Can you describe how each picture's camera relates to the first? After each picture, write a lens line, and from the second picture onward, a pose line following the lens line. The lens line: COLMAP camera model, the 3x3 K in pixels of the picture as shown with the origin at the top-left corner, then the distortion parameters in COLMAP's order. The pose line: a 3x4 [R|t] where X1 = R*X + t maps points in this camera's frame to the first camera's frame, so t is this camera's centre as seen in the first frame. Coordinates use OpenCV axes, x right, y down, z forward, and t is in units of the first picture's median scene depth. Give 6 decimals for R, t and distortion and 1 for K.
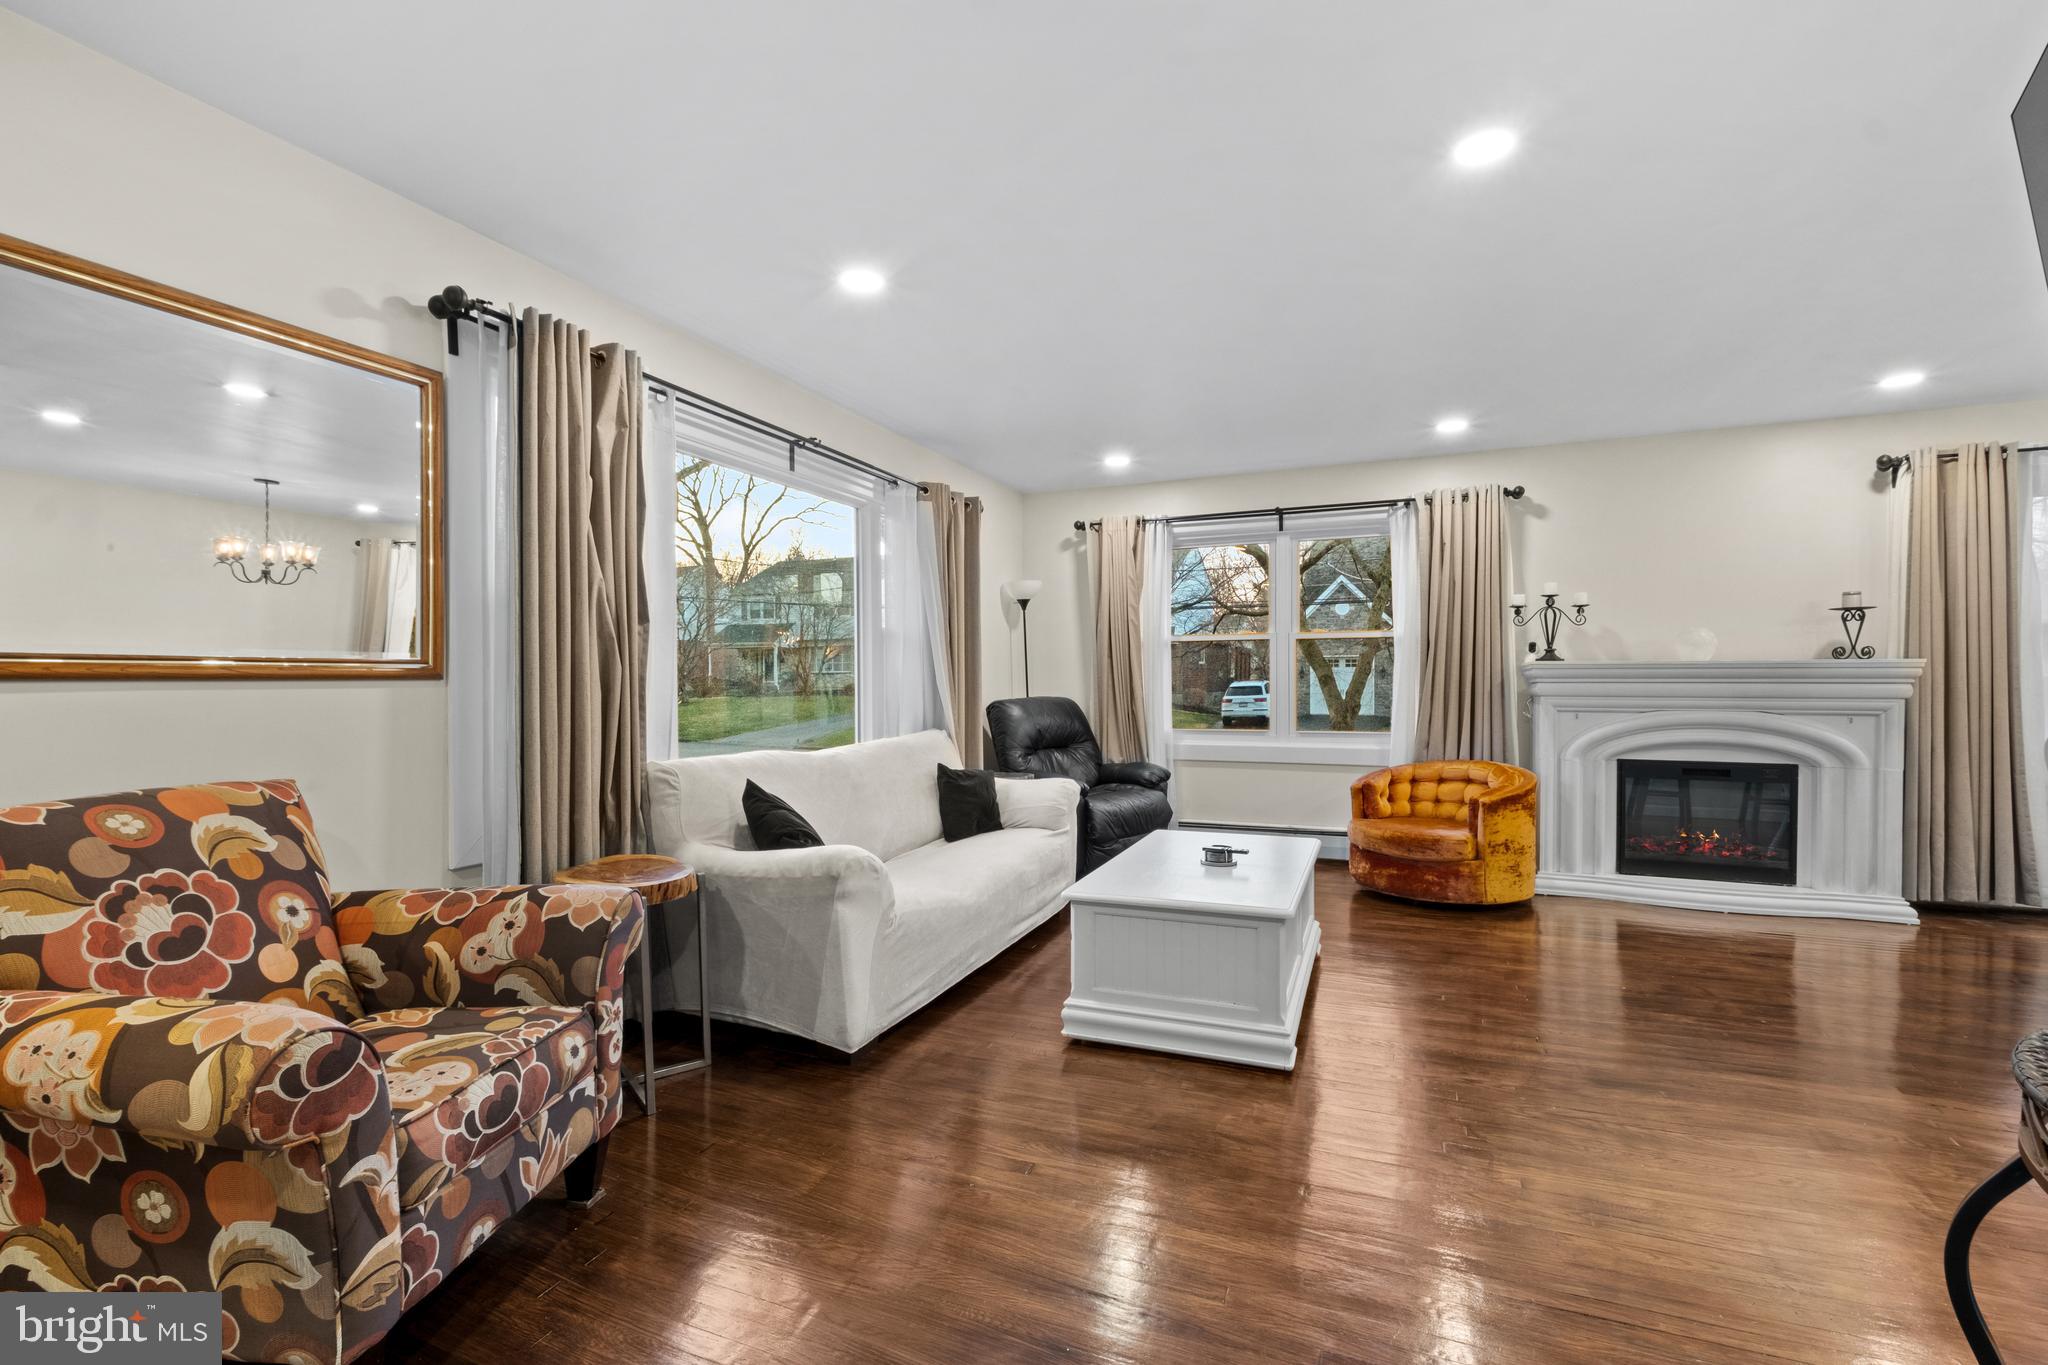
lens RADIAL K [[895.1, 0, 1031.2], [0, 895.1, 692.4], [0, 0, 1]] dist [0.000804, -0.002747]
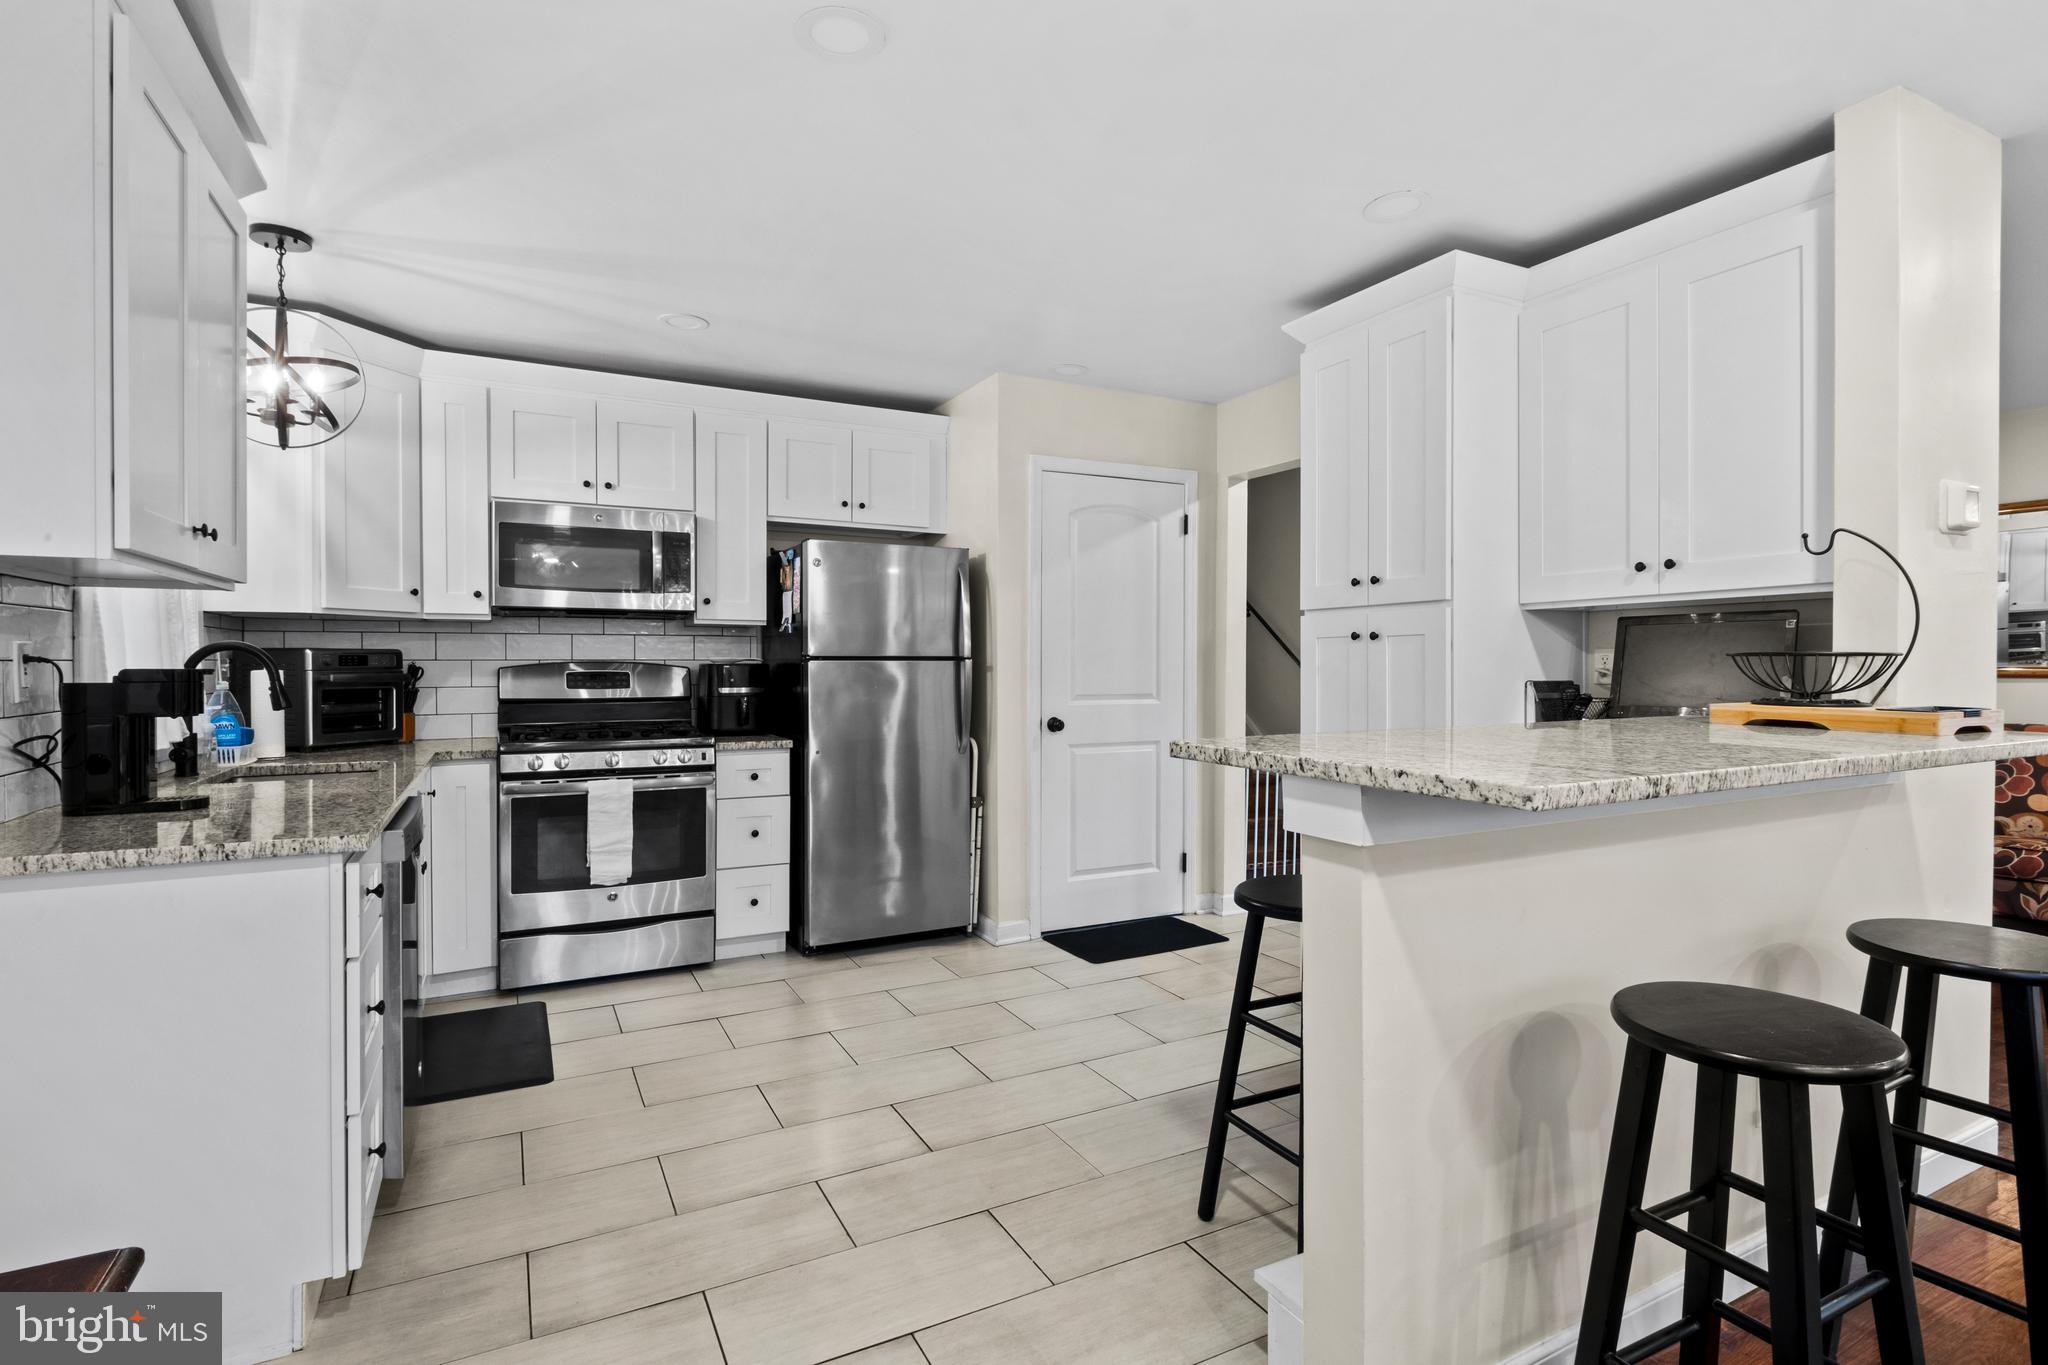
lens RADIAL K [[1010.0, 0, 1028.3], [0, 1010.0, 673.9], [0, 0, 1]] dist [0.006164, -0.002968]
pose [[-0.630914, 0.013365, -0.775738, 1.133651], [-0.007330, 0.999704, 0.023185, -0.027045], [0.775818, 0.020314, -0.630630, 0.253487]]
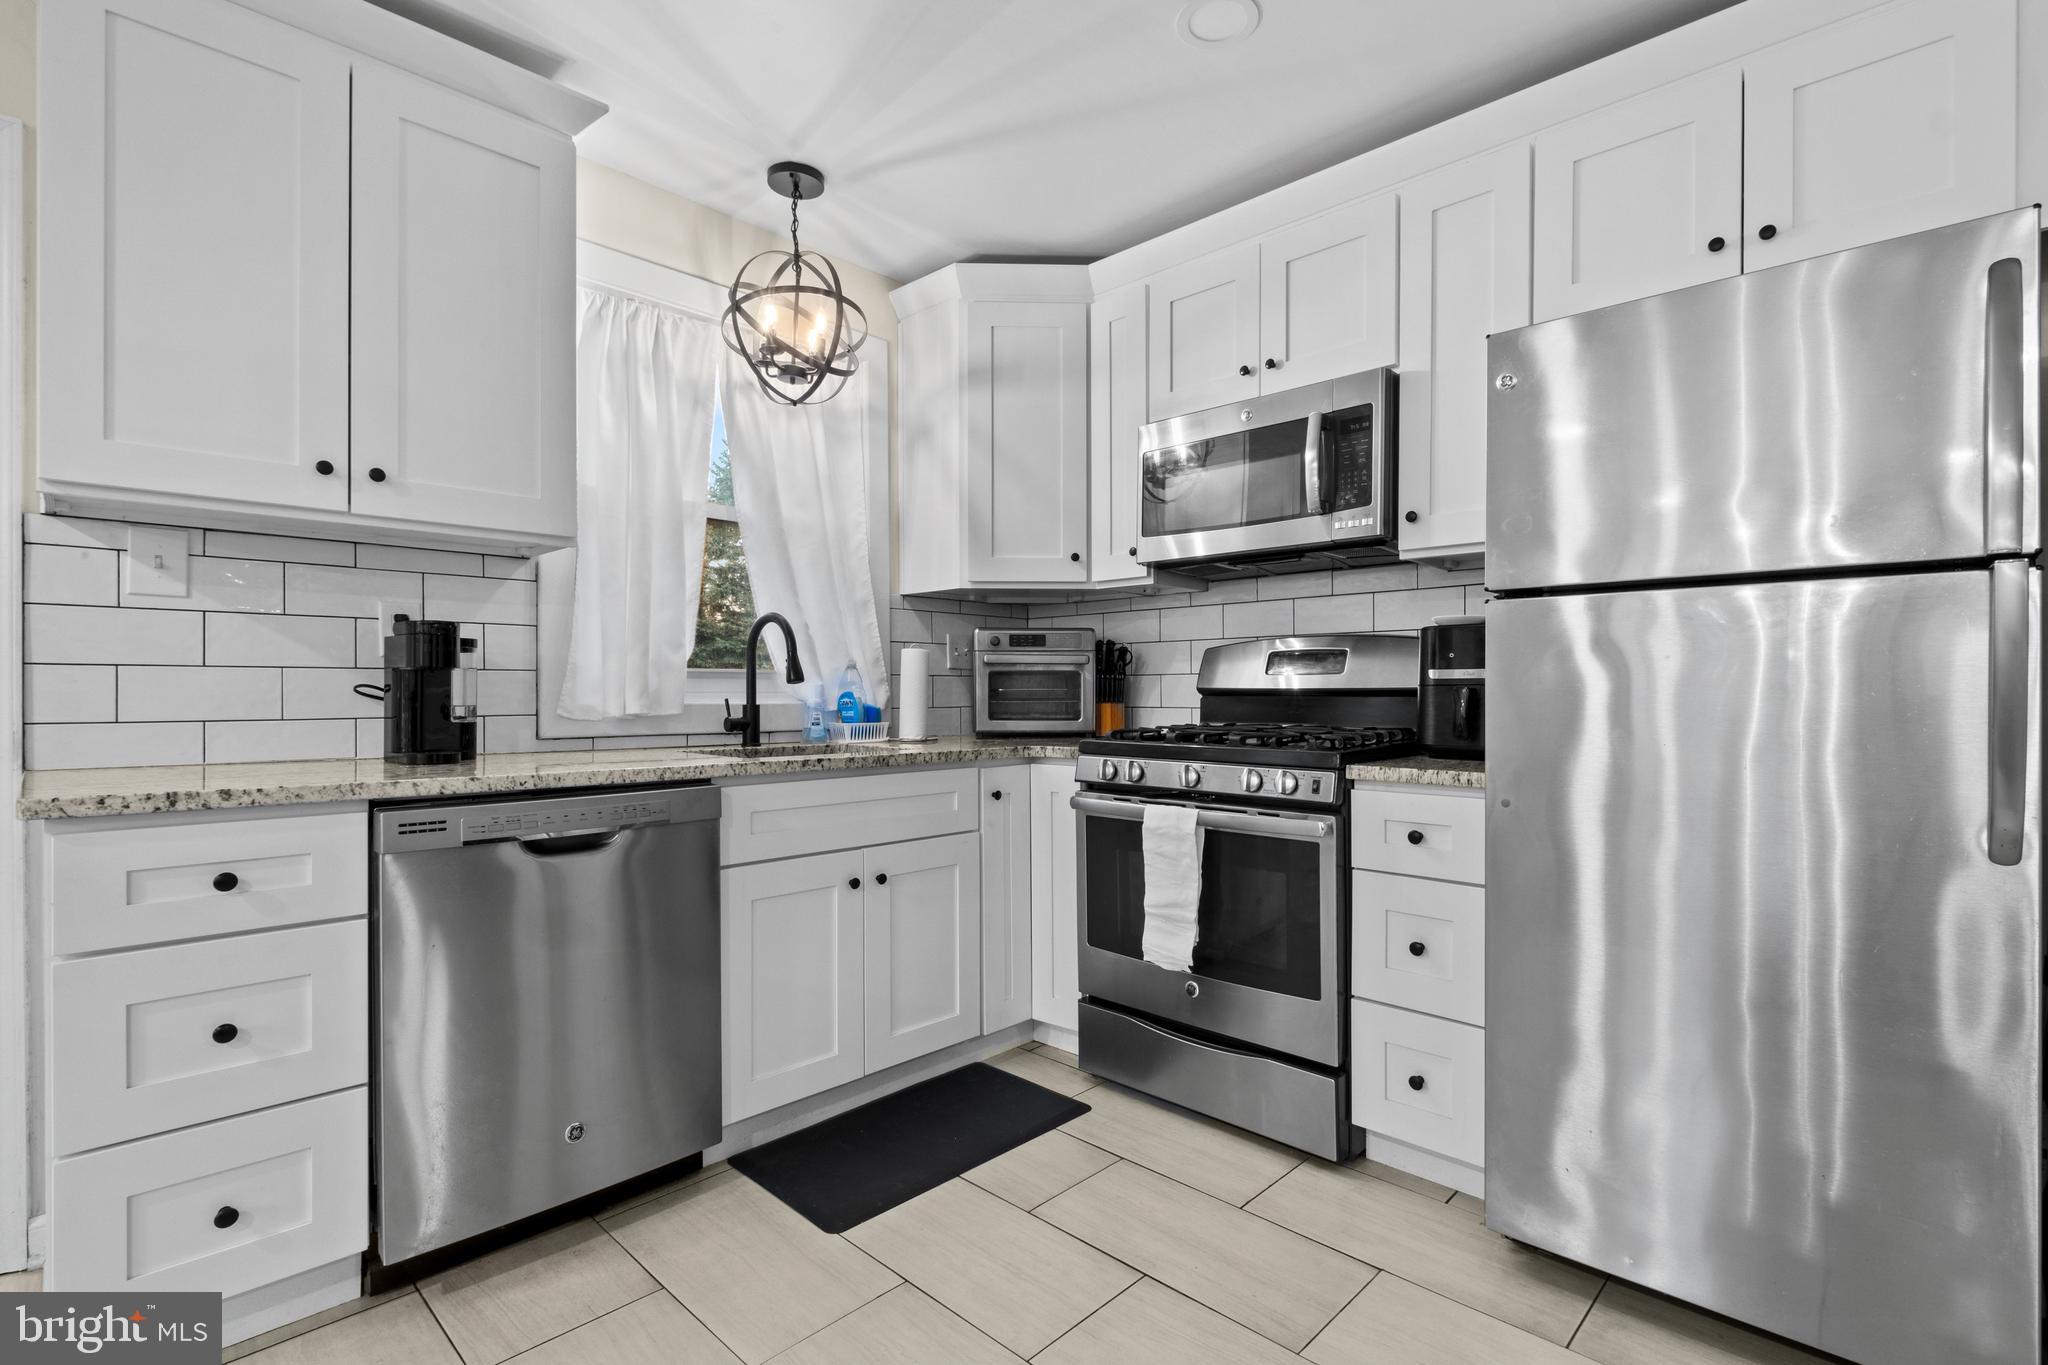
lens RADIAL K [[954.9, 0, 1061.5], [0, 954.9, 698.3], [0, 0, 1]] dist [0.009125, 0.000200]
pose [[-0.941473, 0.000835, 0.337087, 0.575614], [0.007051, 0.999827, 0.017217, 0.016358], [-0.337014, 0.018586, -0.941316, -0.045592]]
